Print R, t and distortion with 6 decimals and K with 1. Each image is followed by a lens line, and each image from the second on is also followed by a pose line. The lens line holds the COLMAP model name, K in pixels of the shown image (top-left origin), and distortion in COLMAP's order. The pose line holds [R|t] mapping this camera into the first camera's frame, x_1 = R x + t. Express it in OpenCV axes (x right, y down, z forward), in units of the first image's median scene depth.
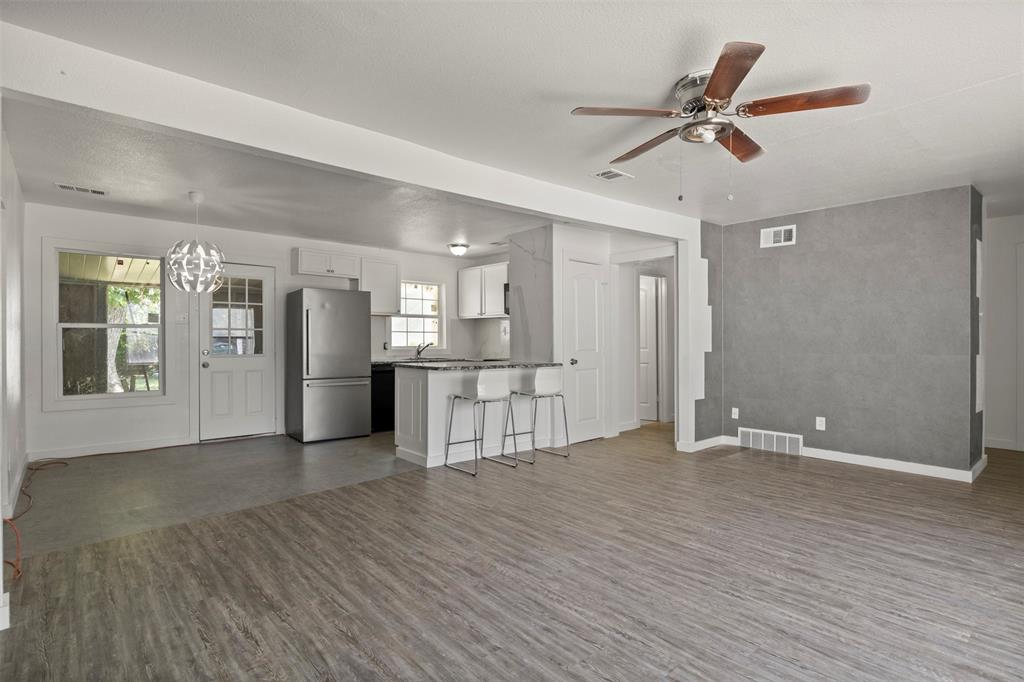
lens RADIAL K [[518.4, 0, 514.6], [0, 518.4, 346.4], [0, 0, 1]] dist [-0.018013, -0.000179]
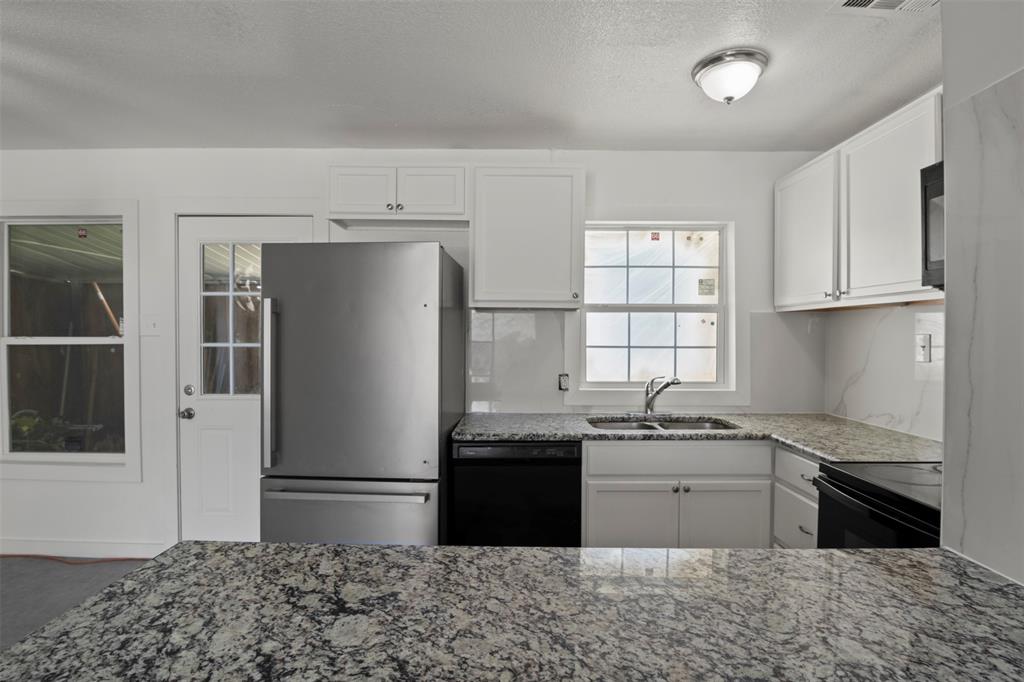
lens RADIAL K [[518.4, 0, 514.6], [0, 518.4, 346.4], [0, 0, 1]] dist [-0.018013, -0.000179]
pose [[0.752843, 0.014057, -0.658050, -0.004728], [-0.010711, 0.999901, 0.009105, -0.042672], [0.658113, 0.000194, 0.752919, 0.858411]]
